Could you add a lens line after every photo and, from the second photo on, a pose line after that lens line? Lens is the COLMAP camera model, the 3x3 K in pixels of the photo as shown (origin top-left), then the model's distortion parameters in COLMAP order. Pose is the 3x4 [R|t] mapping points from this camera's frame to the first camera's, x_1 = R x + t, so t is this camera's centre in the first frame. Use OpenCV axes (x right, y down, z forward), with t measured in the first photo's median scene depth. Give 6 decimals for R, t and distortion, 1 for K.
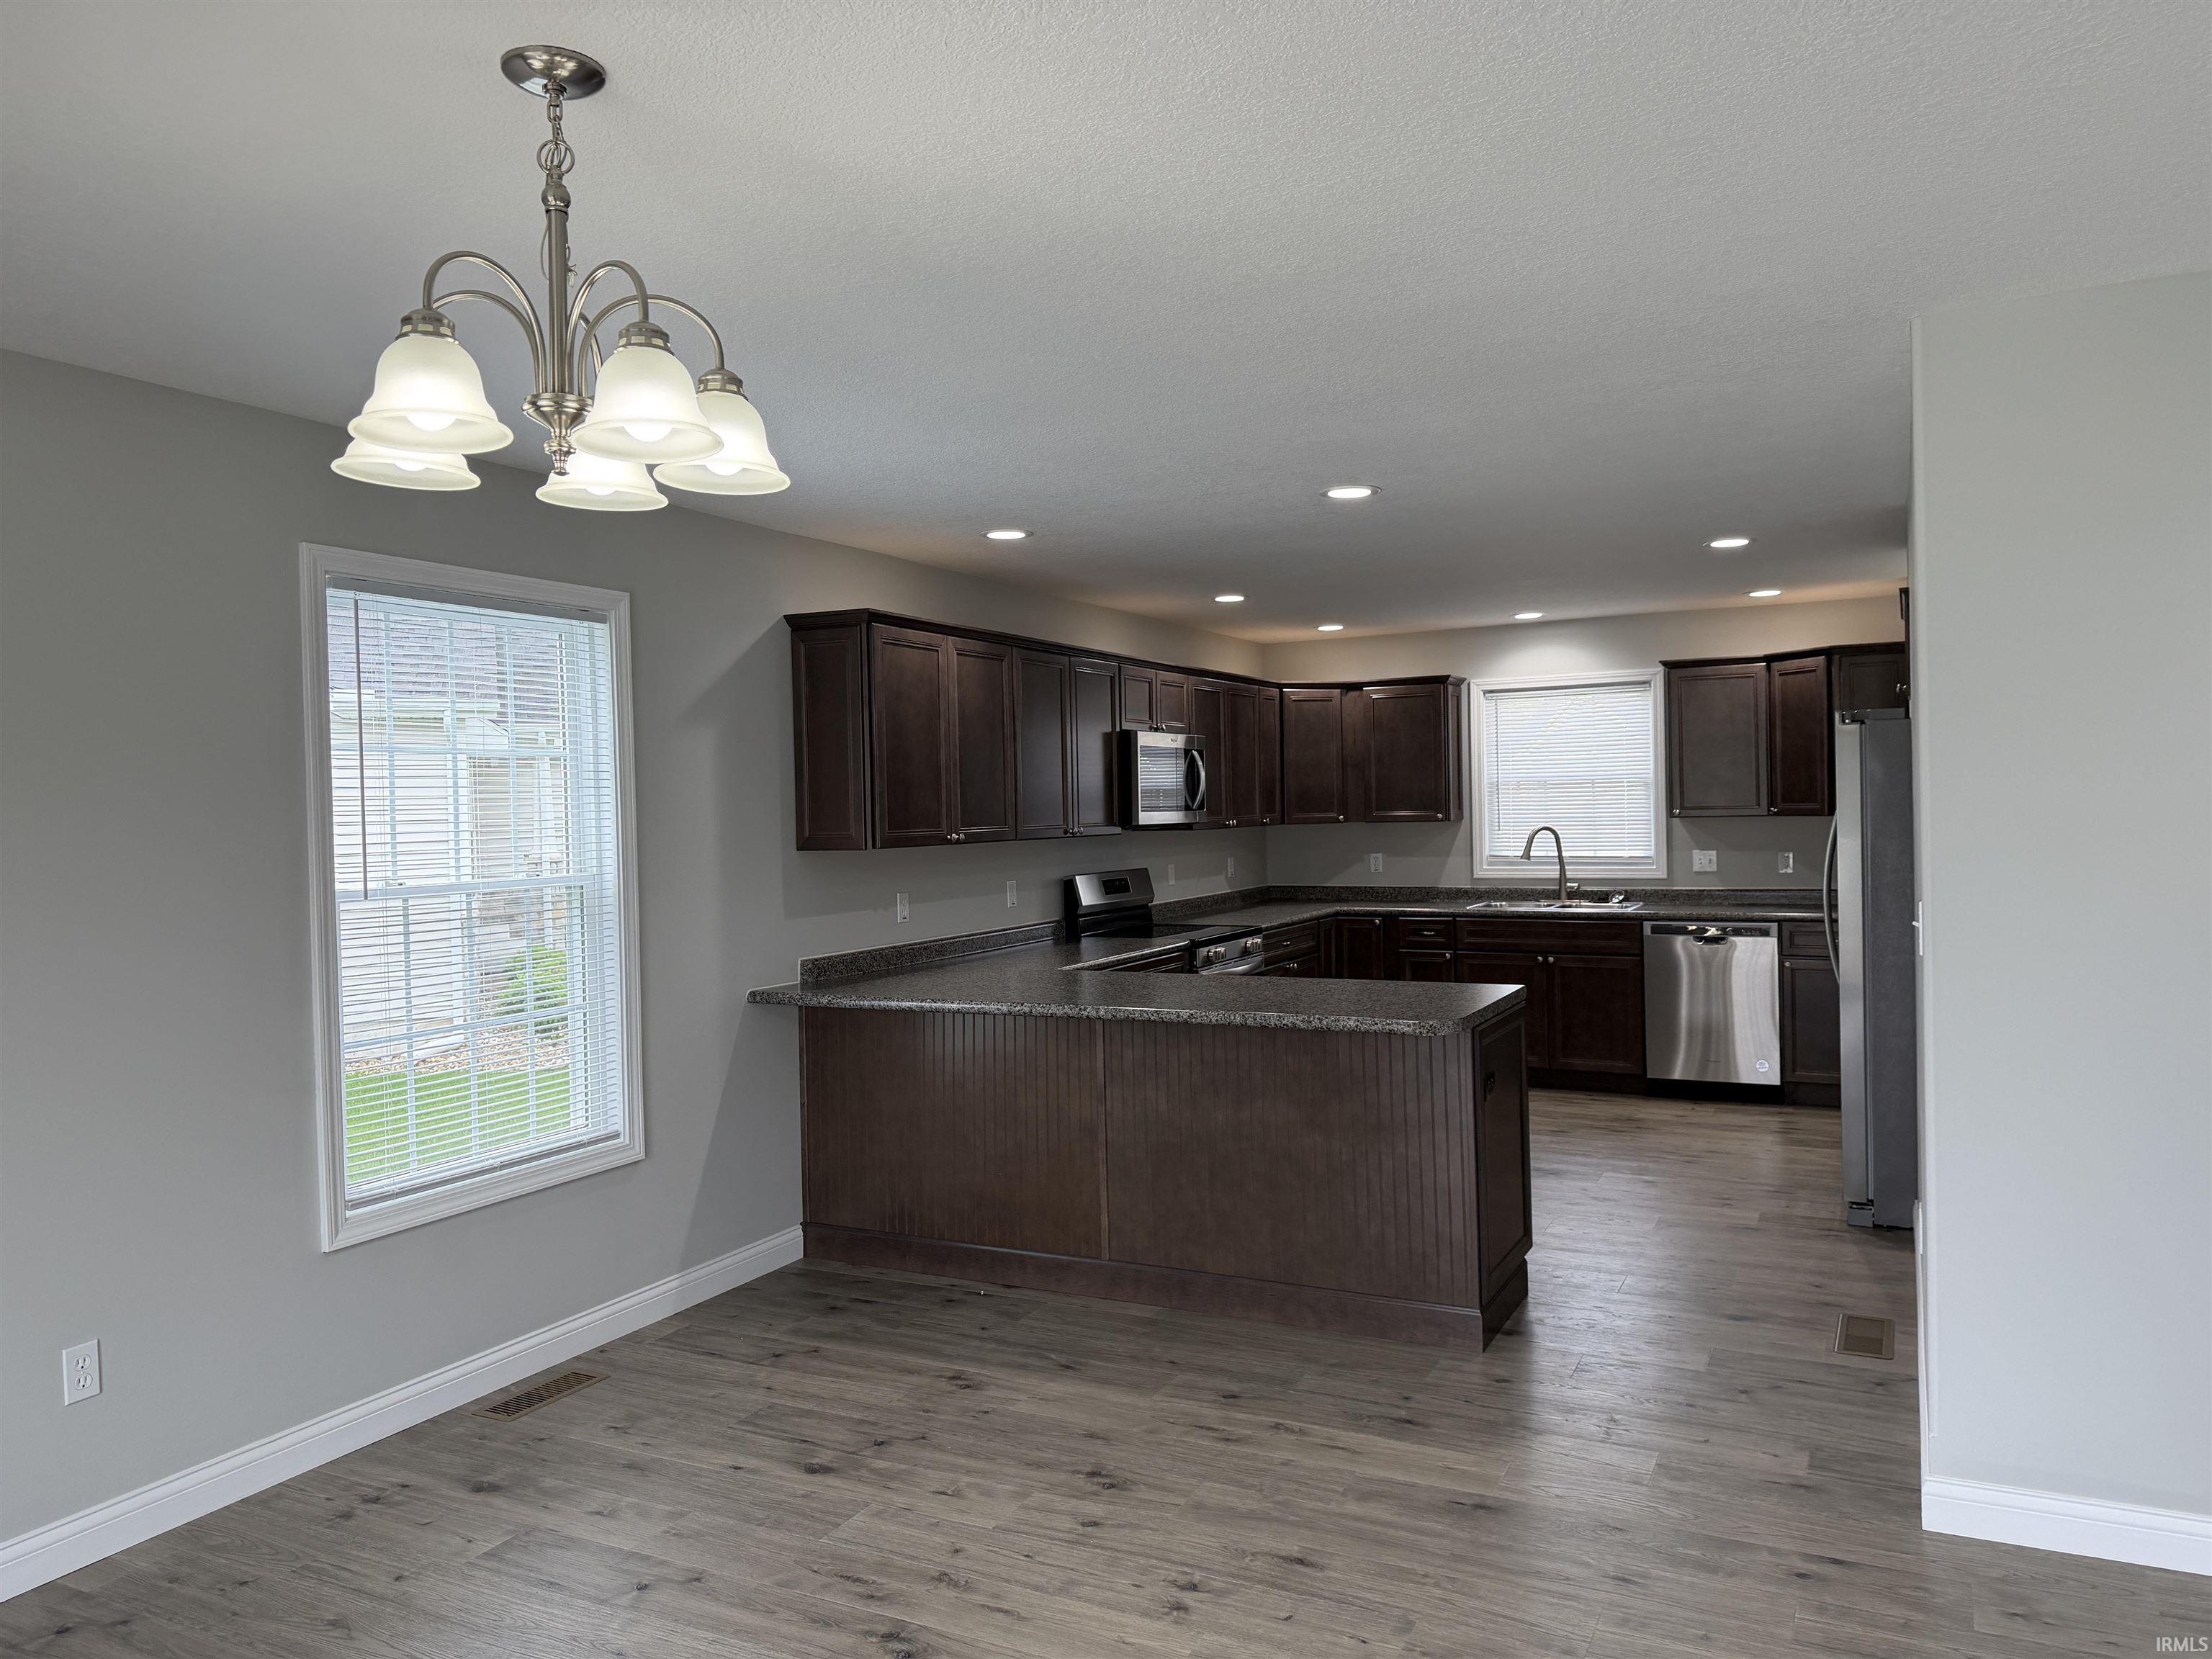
lens RADIAL K [[1552.7, 0, 1103.1], [0, 1552.7, 811.4], [0, 0, 1]] dist [0.117608, -0.178467]
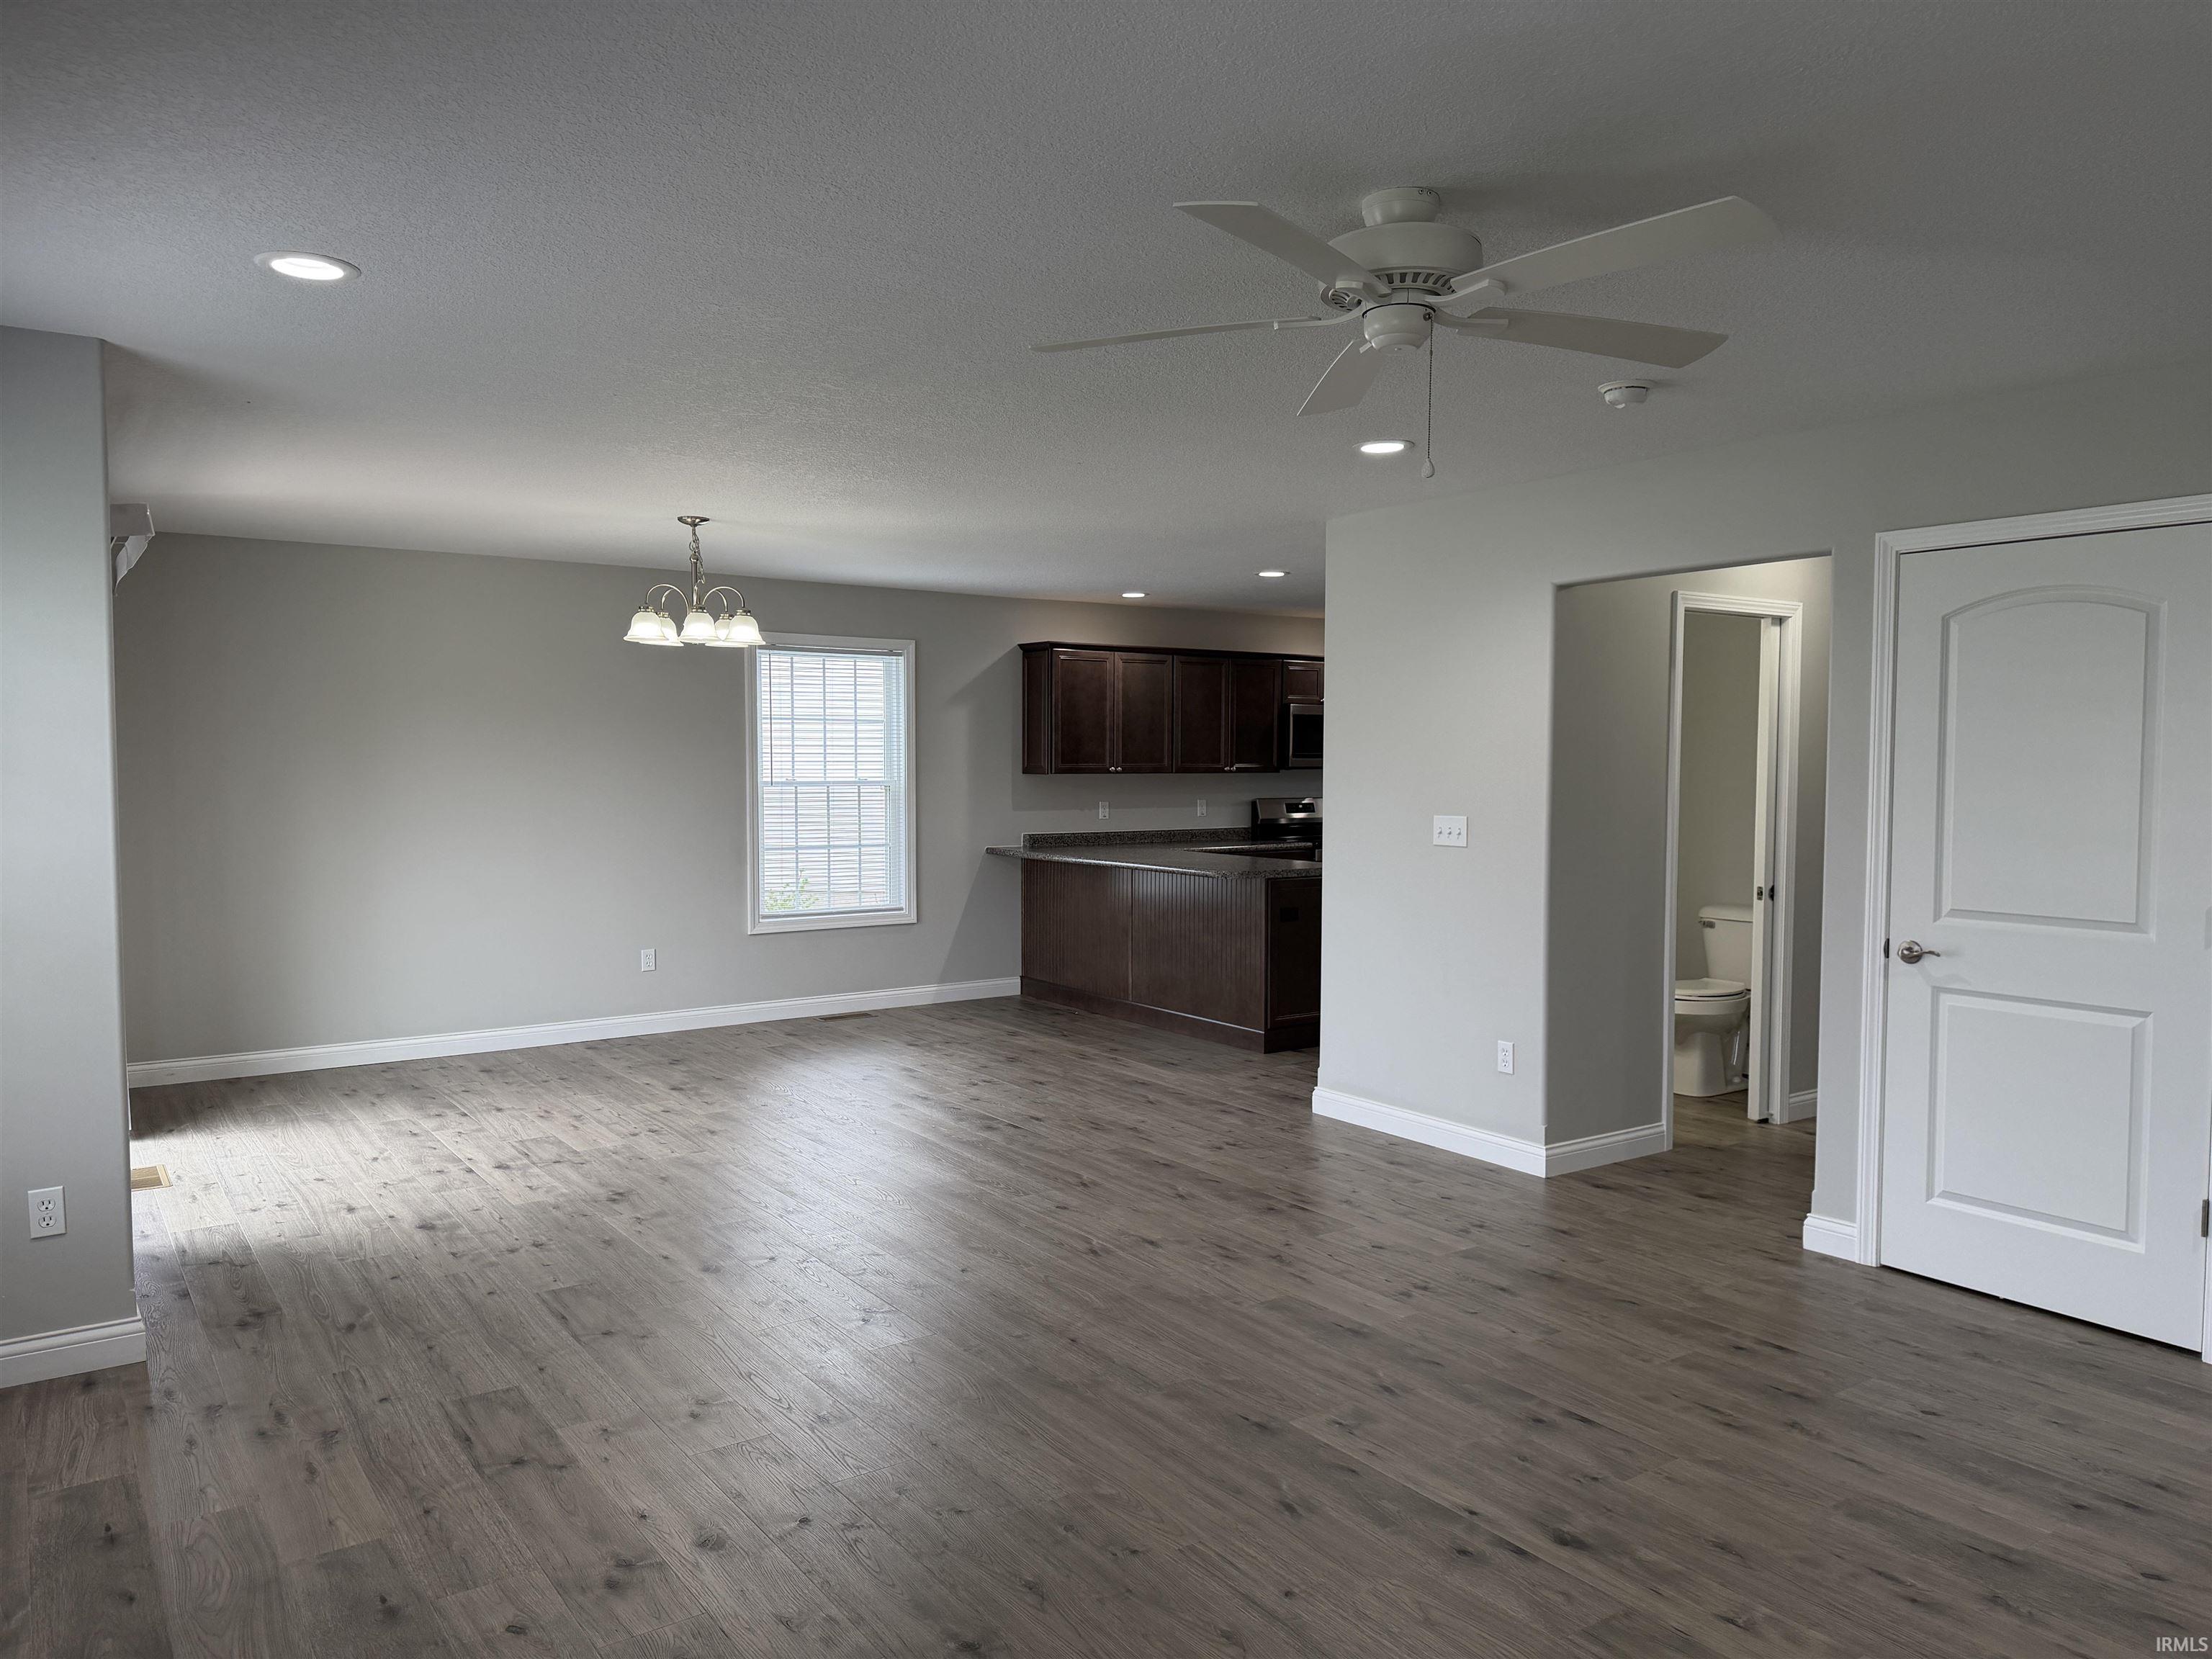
lens RADIAL K [[1552.7, 0, 1103.1], [0, 1552.7, 811.4], [0, 0, 1]] dist [0.117608, -0.178467]
pose [[0.883962, 0.042817, -0.465593, 0.732589], [-0.025100, 0.998708, 0.044190, -0.013028], [0.466884, -0.027376, 0.883895, -0.558856]]
